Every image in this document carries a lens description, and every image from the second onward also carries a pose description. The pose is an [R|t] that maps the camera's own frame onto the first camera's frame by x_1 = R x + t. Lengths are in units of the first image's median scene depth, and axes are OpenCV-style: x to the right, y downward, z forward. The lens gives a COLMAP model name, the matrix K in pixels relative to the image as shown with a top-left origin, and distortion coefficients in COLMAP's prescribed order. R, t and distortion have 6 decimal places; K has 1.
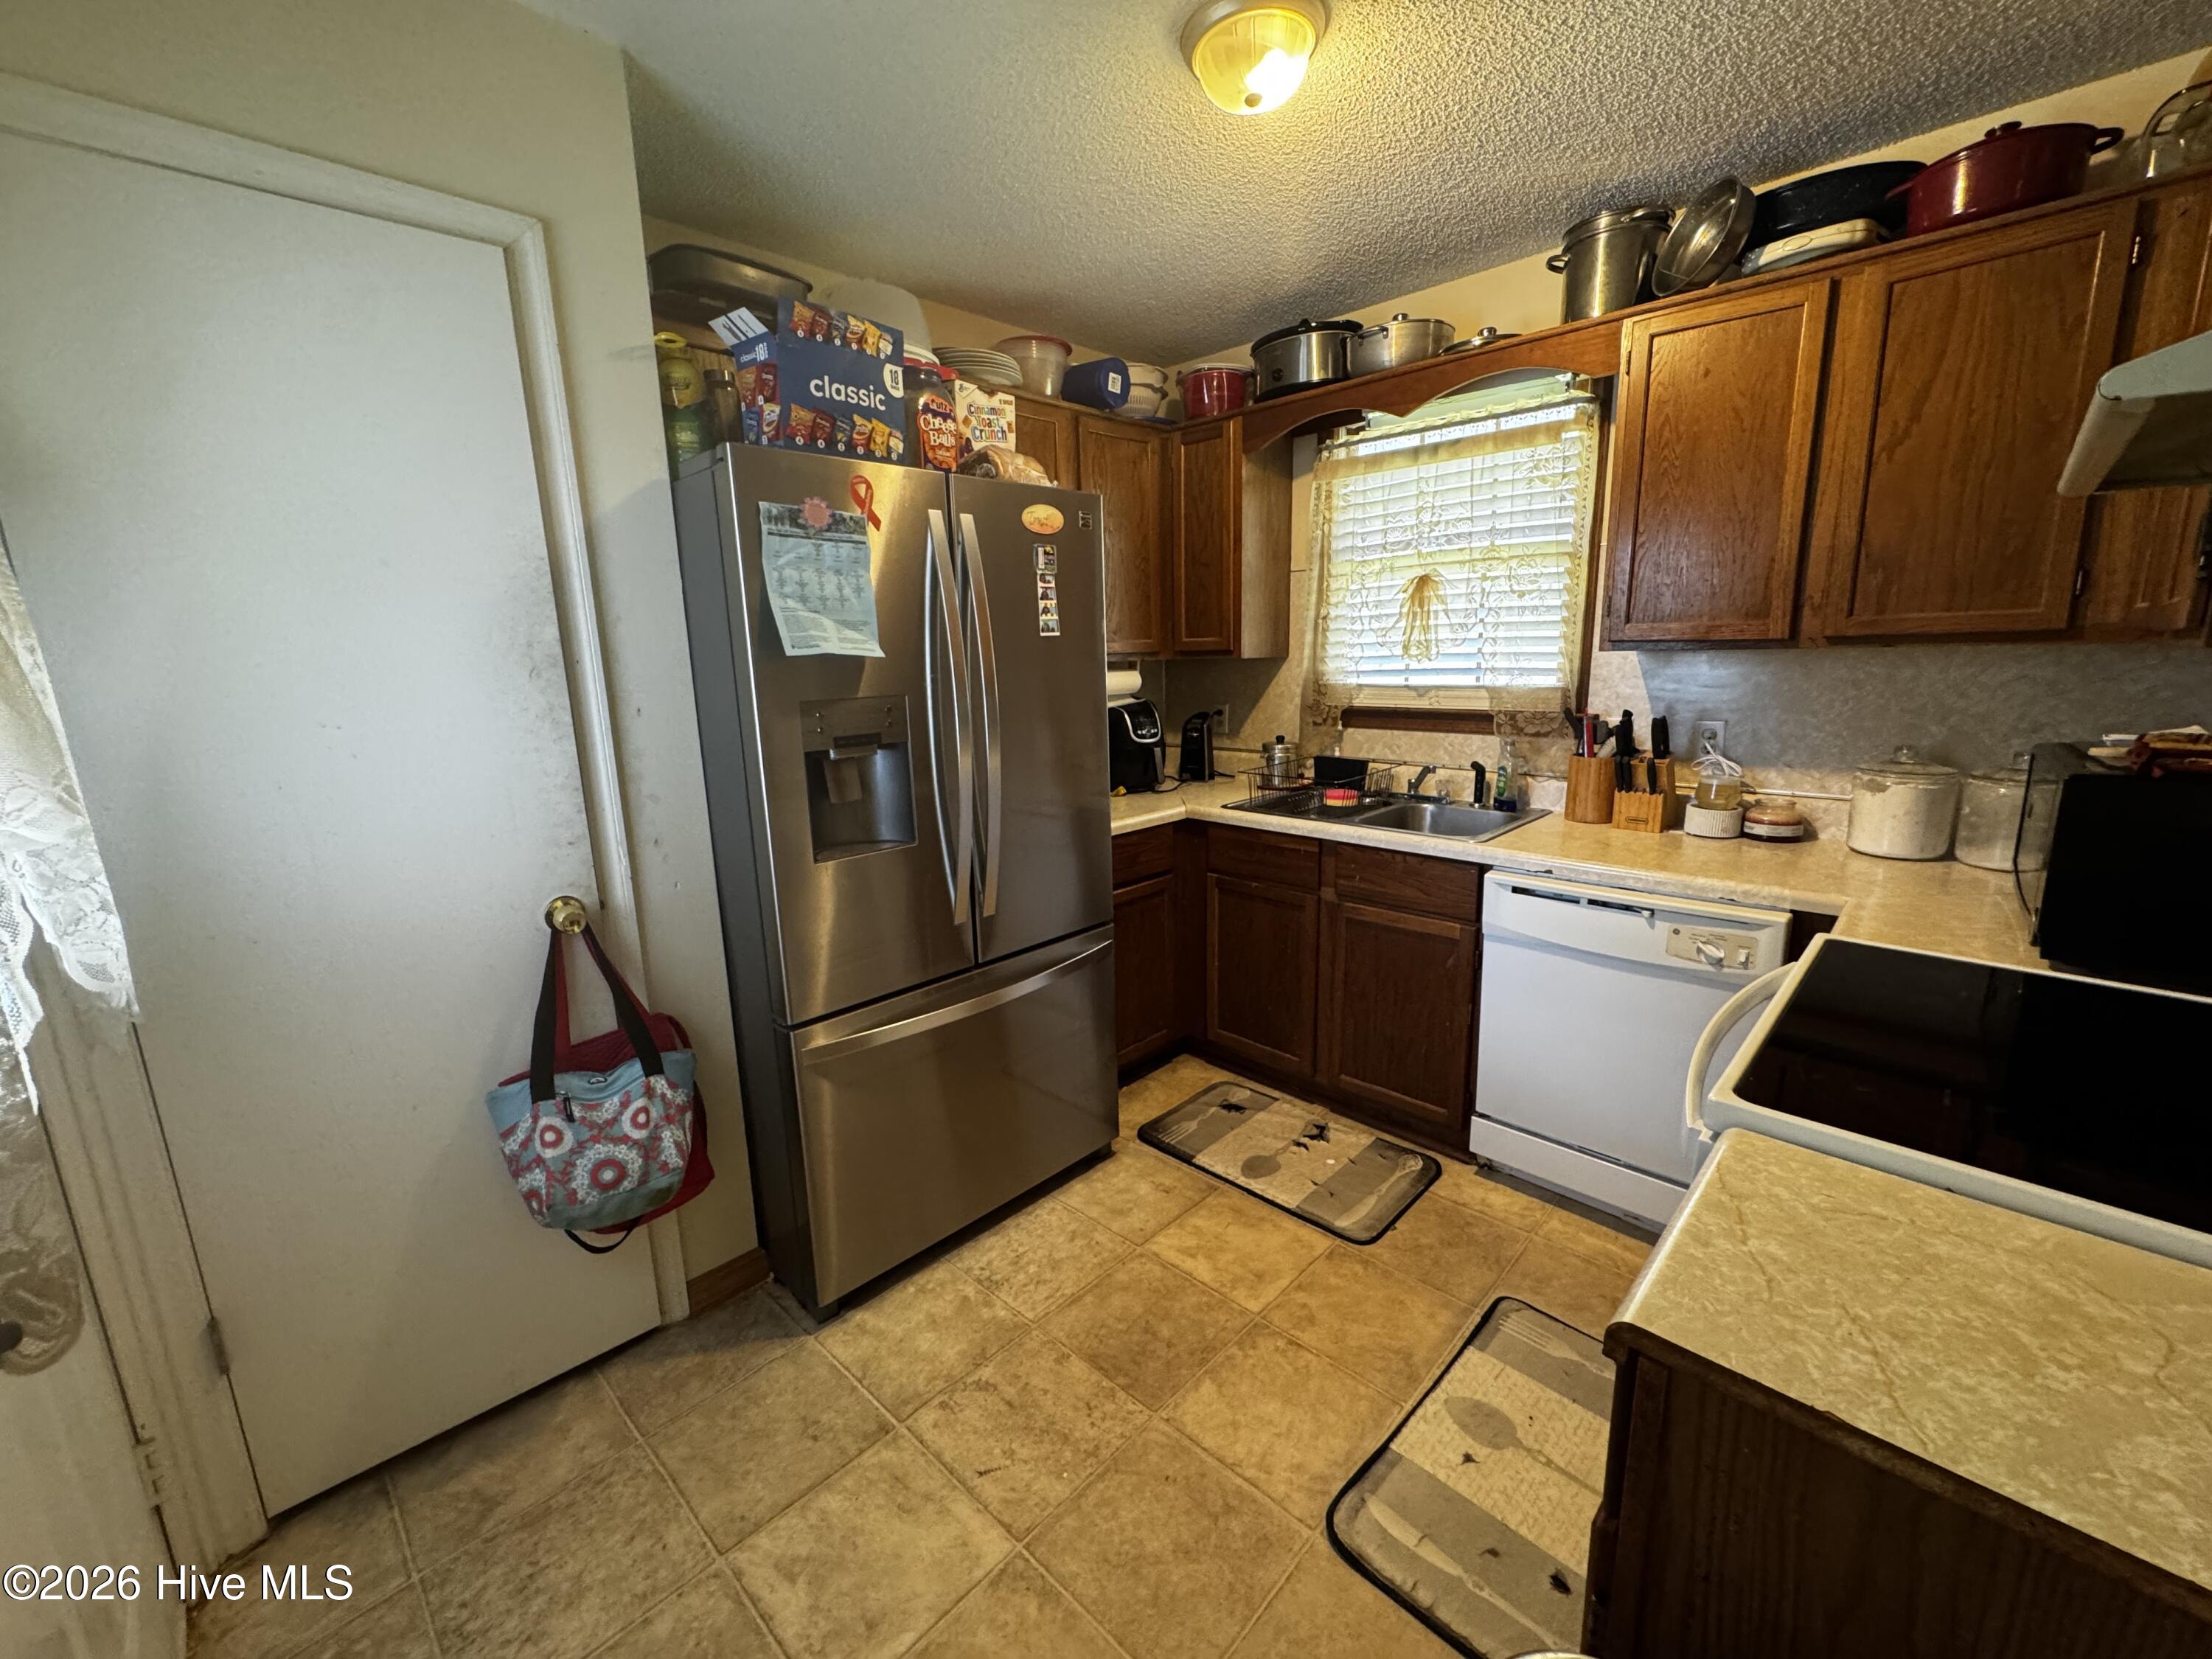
lens RADIAL K [[878.0, 0, 1106.0], [0, 878.0, 829.5], [0, 0, 1]] dist [-0.003331, -0.000362]
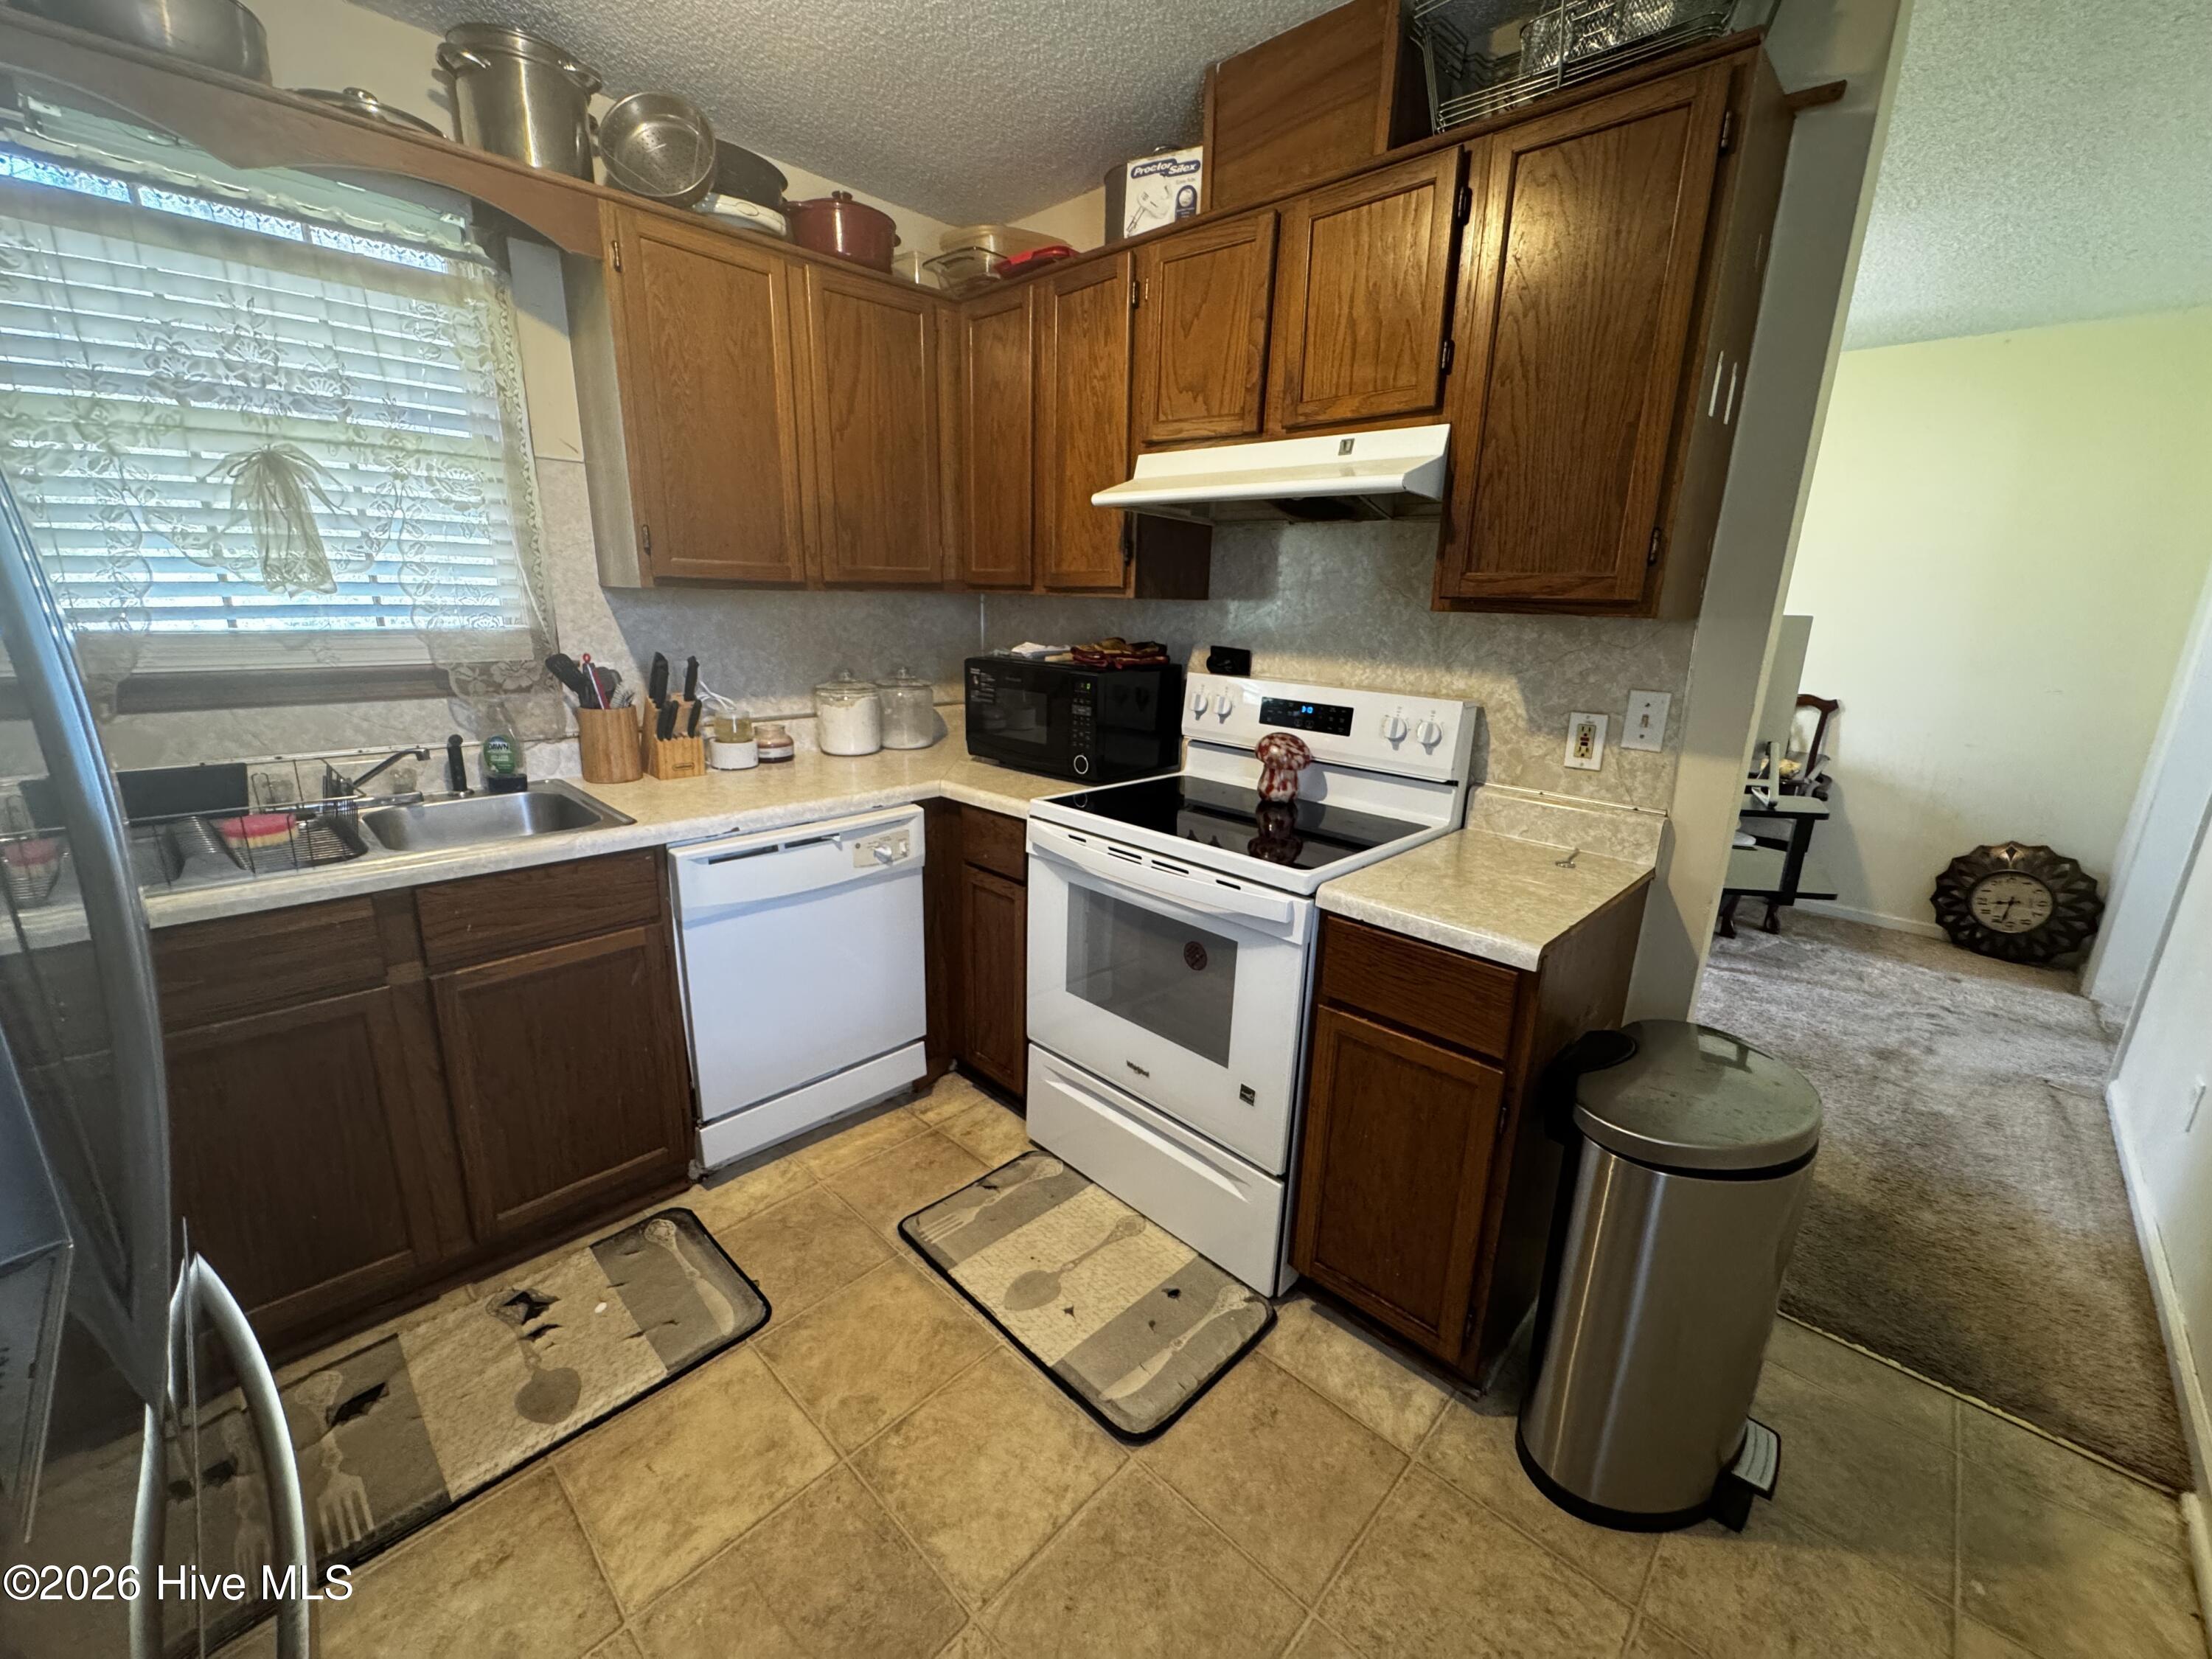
lens RADIAL K [[878.0, 0, 1106.0], [0, 878.0, 829.5], [0, 0, 1]] dist [-0.003331, -0.000362]
pose [[0.002847, -0.238582, 0.971118, -0.368418], [0.176042, 0.956075, 0.234371, -0.094204], [-0.984378, 0.170291, 0.044722, 0.539080]]
